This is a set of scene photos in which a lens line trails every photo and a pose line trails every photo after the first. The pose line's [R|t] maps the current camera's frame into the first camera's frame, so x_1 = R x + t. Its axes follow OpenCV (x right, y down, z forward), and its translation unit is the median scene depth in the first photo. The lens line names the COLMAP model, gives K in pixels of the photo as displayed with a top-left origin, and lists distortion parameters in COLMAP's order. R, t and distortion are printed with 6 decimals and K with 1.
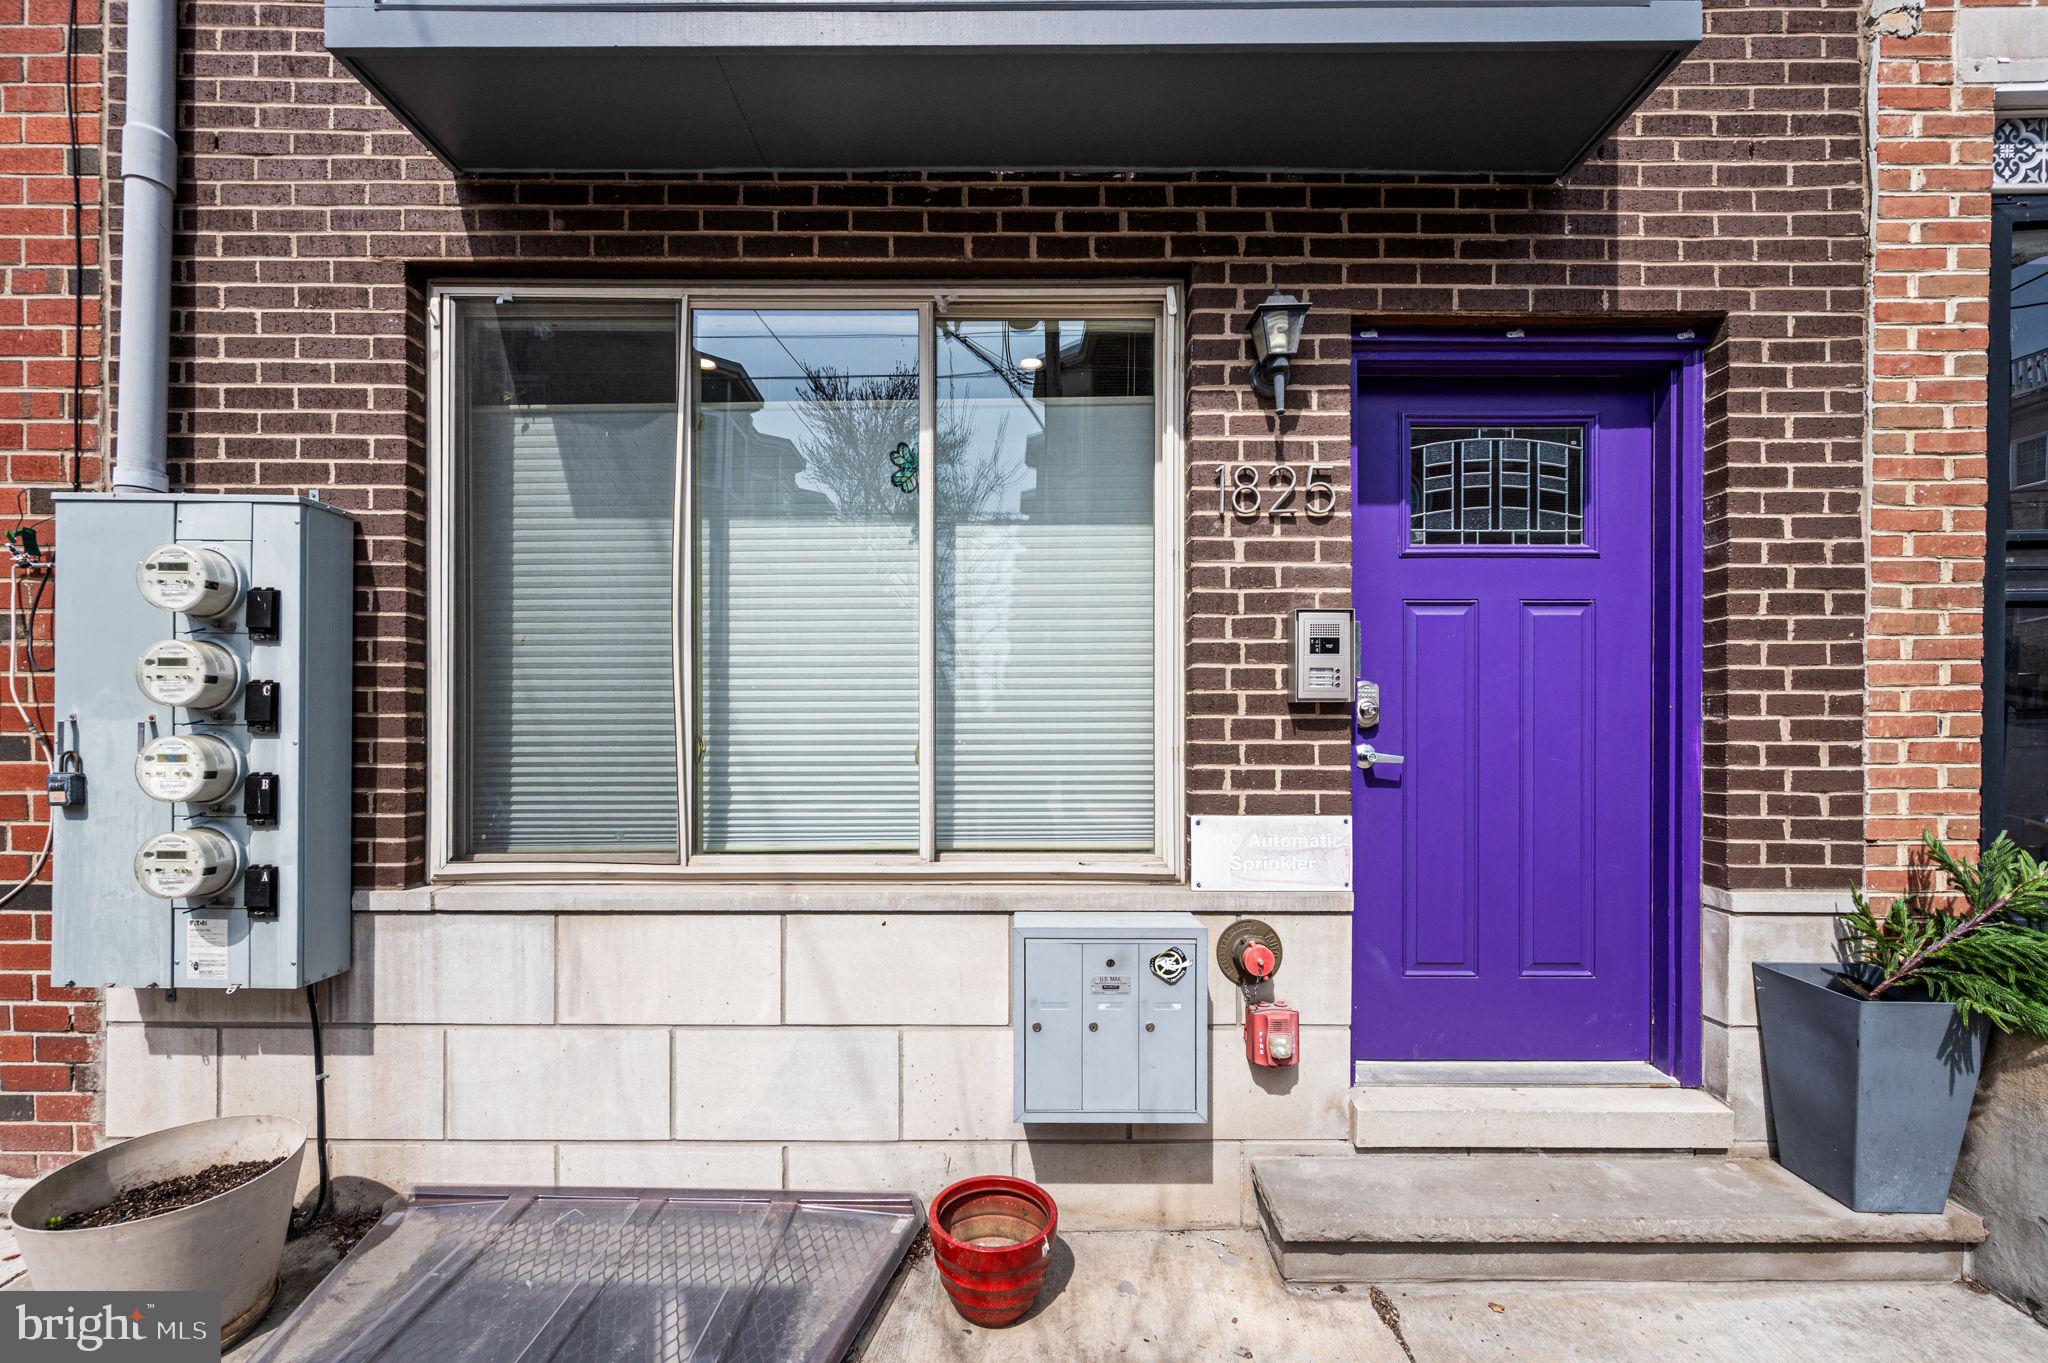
lens RADIAL K [[850.6, 0, 1025.2], [0, 850.6, 733.1], [0, 0, 1]] dist [-0.002500, -0.000255]
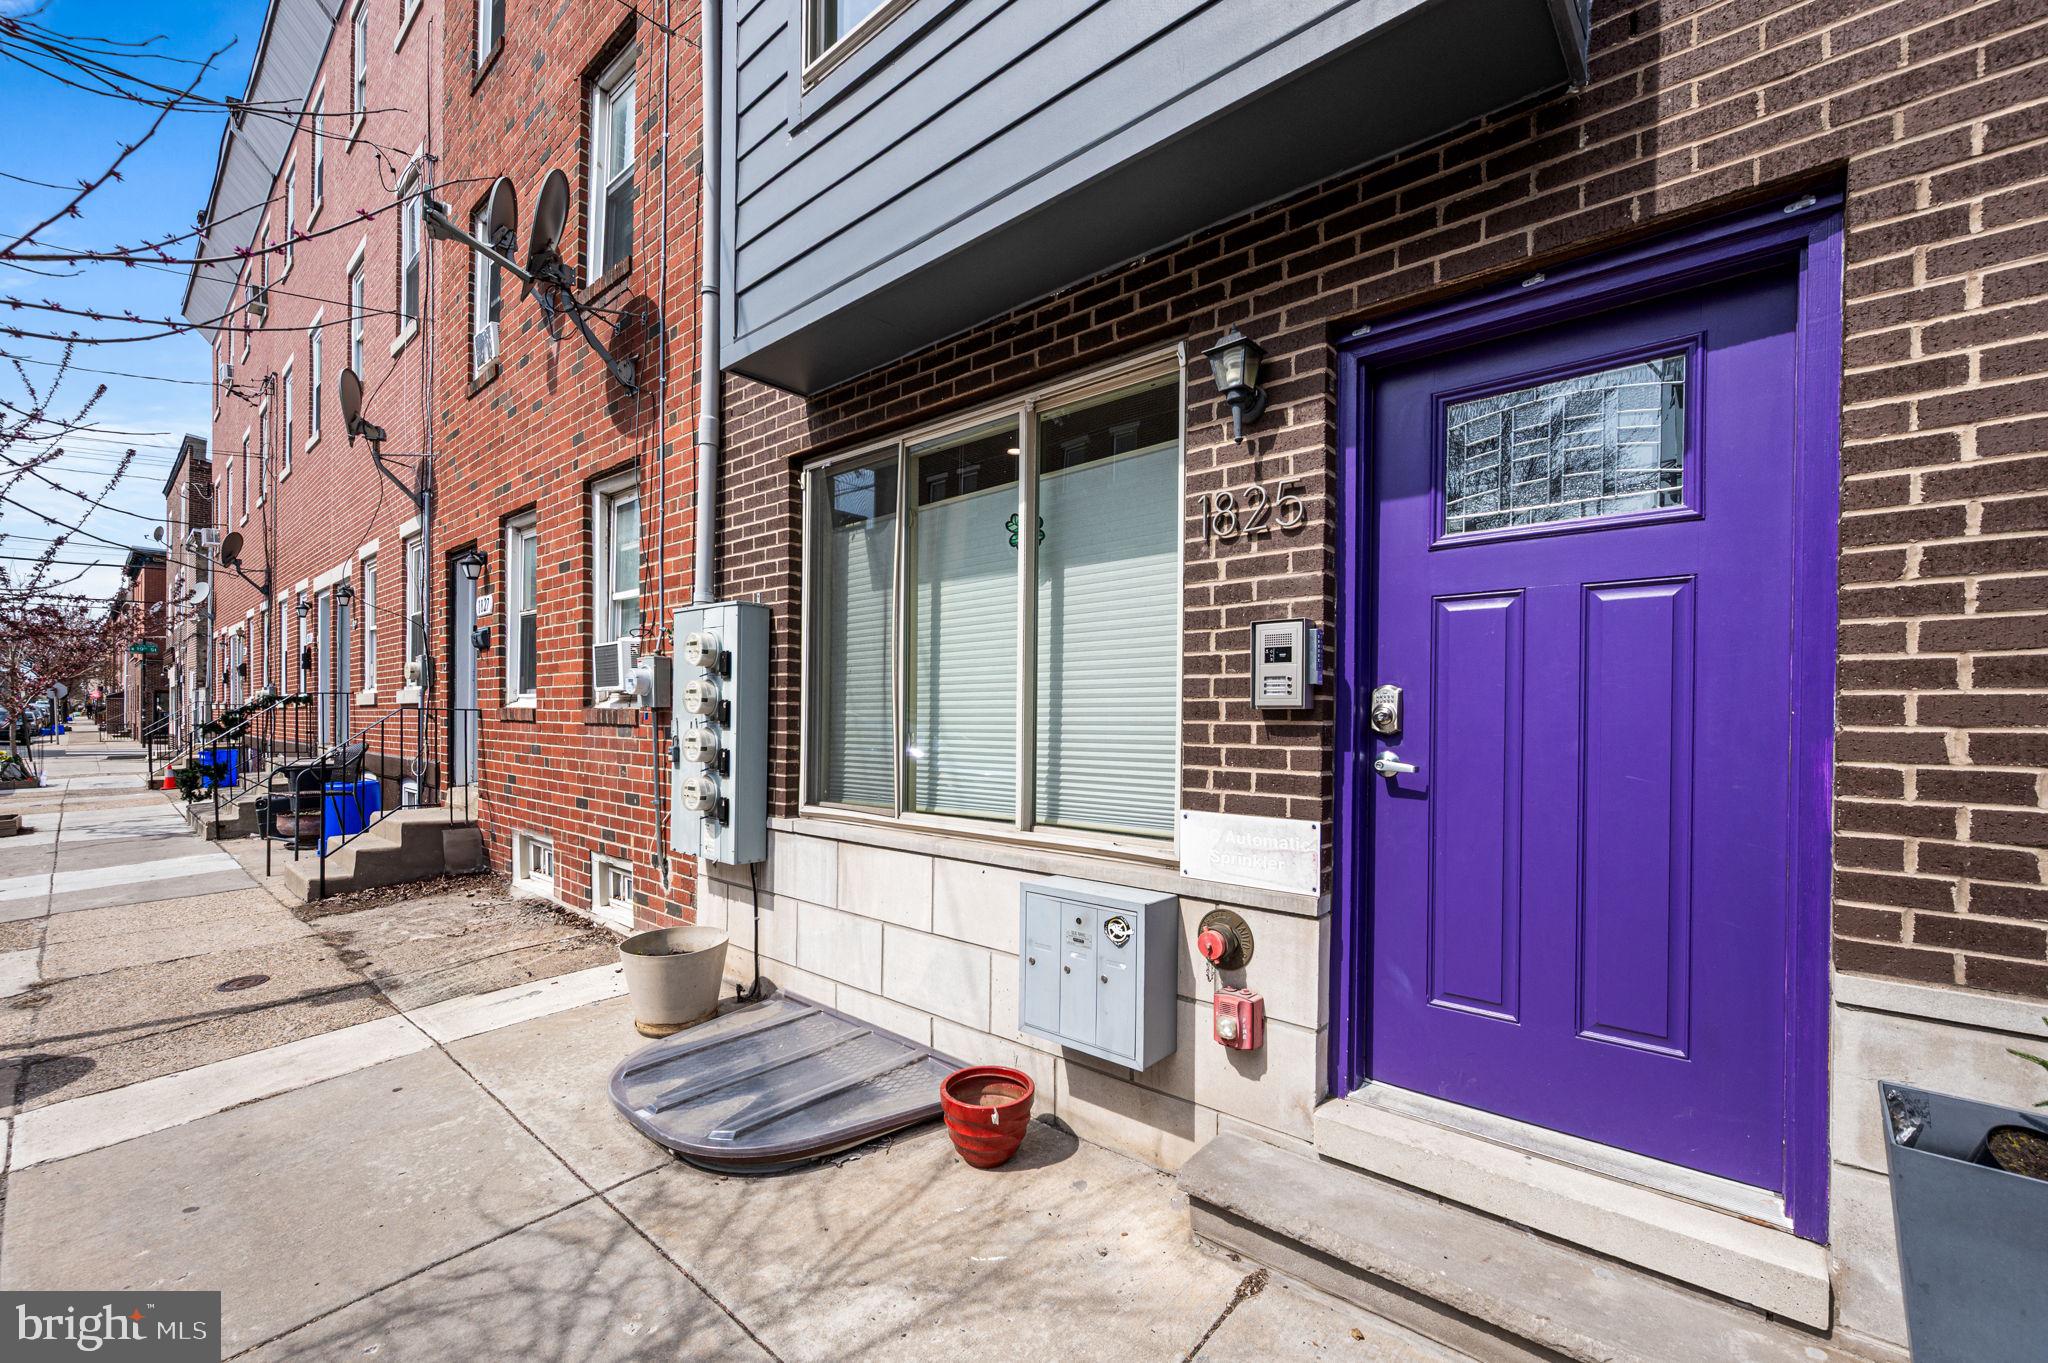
lens RADIAL K [[850.6, 0, 1025.2], [0, 850.6, 733.1], [0, 0, 1]] dist [-0.002500, -0.000255]
pose [[0.751946, 0.015684, -0.659038, 0.783509], [-0.016037, 0.999856, 0.005497, -0.007570], [0.659029, 0.006436, 0.752090, 0.014841]]
